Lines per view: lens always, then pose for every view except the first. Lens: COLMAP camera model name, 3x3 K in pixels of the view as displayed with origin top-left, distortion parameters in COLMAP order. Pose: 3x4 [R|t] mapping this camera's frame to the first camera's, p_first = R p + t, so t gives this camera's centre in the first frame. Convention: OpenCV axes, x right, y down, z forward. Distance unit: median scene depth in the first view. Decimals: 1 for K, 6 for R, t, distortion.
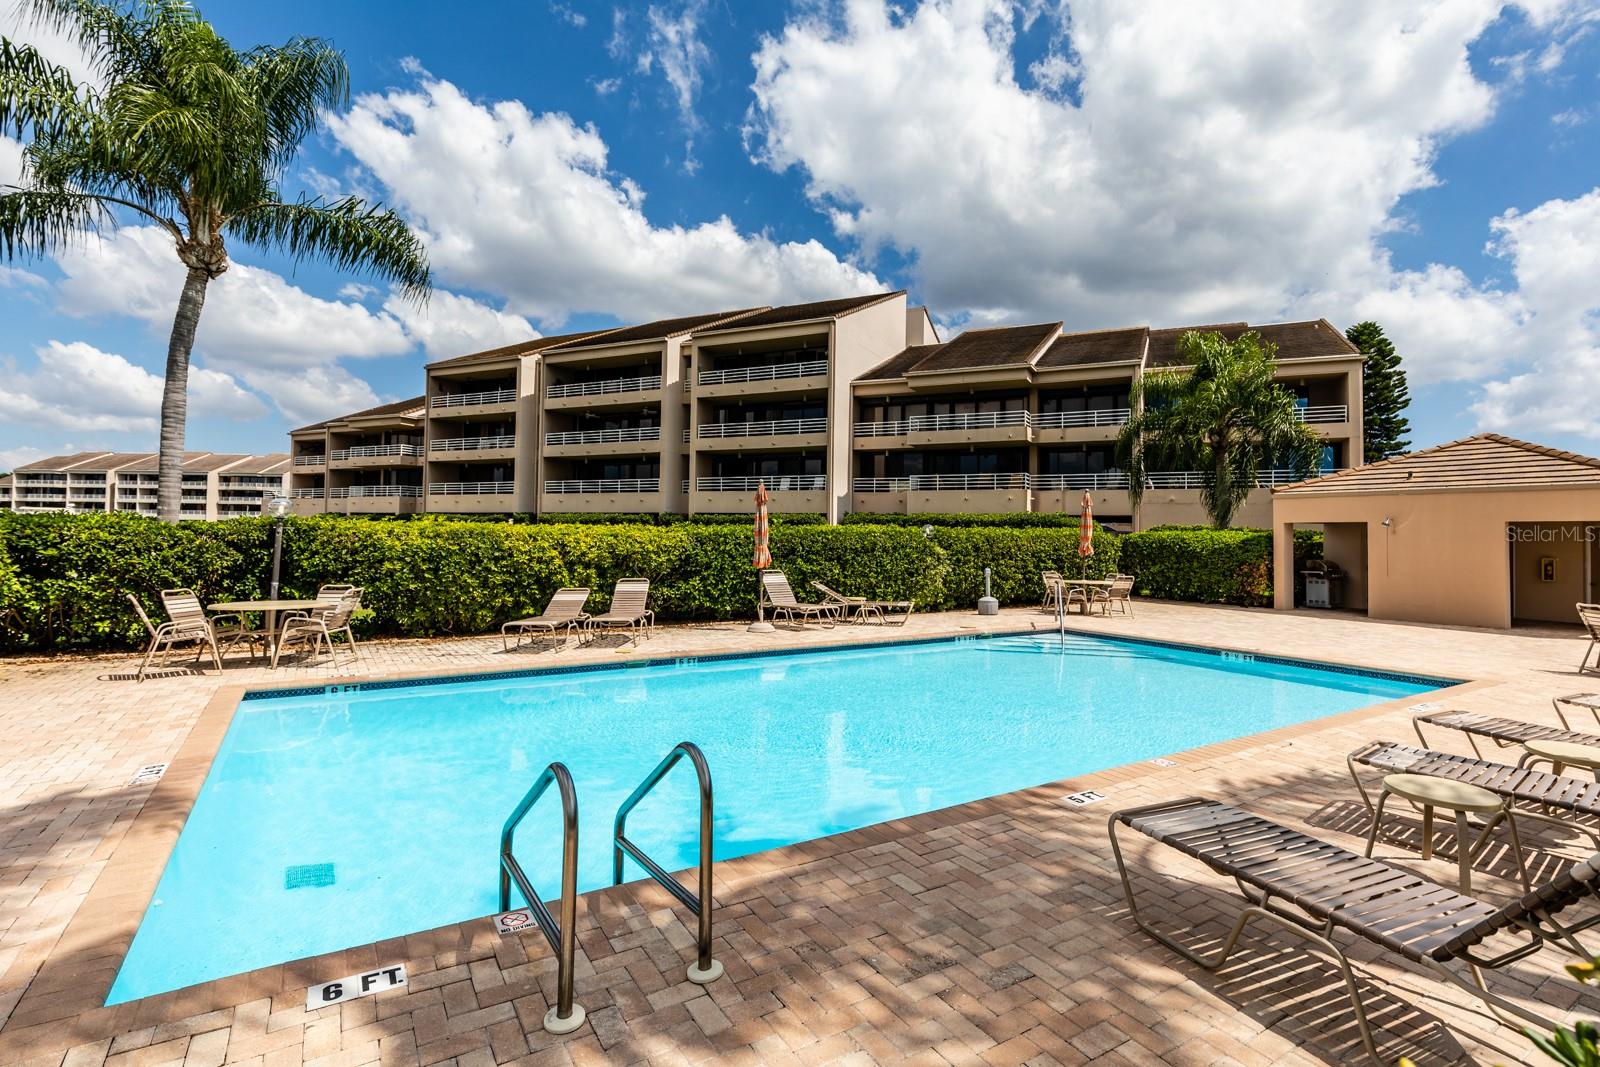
lens RADIAL K [[811.4, 0, 800.0], [0, 811.4, 533.5], [0, 0, 1]] dist [0.052873, -0.046904]
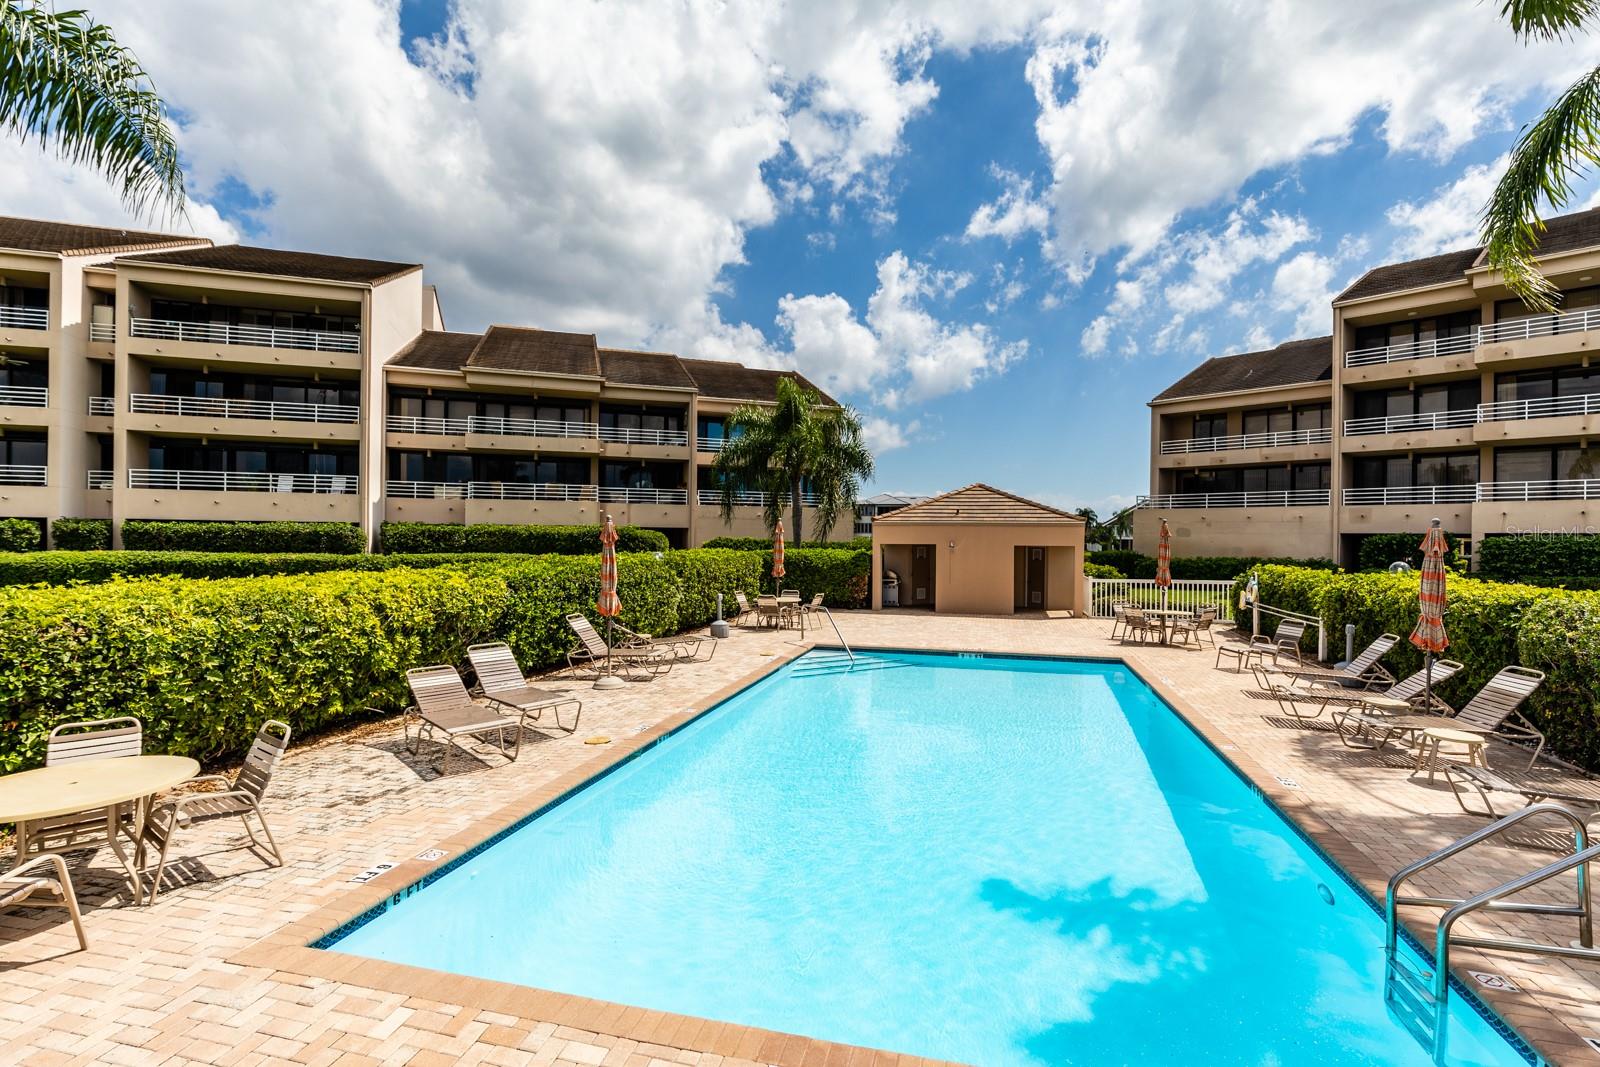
lens RADIAL K [[772.9, 0, 853.7], [0, 772.9, 555.4], [0, 0, 1]] dist [-0.001375, 0.000633]
pose [[0.703712, -0.021553, 0.710159, -0.172593], [-0.003359, 0.999428, 0.033660, -0.019552], [-0.710478, -0.026072, 0.703237, 0.088499]]
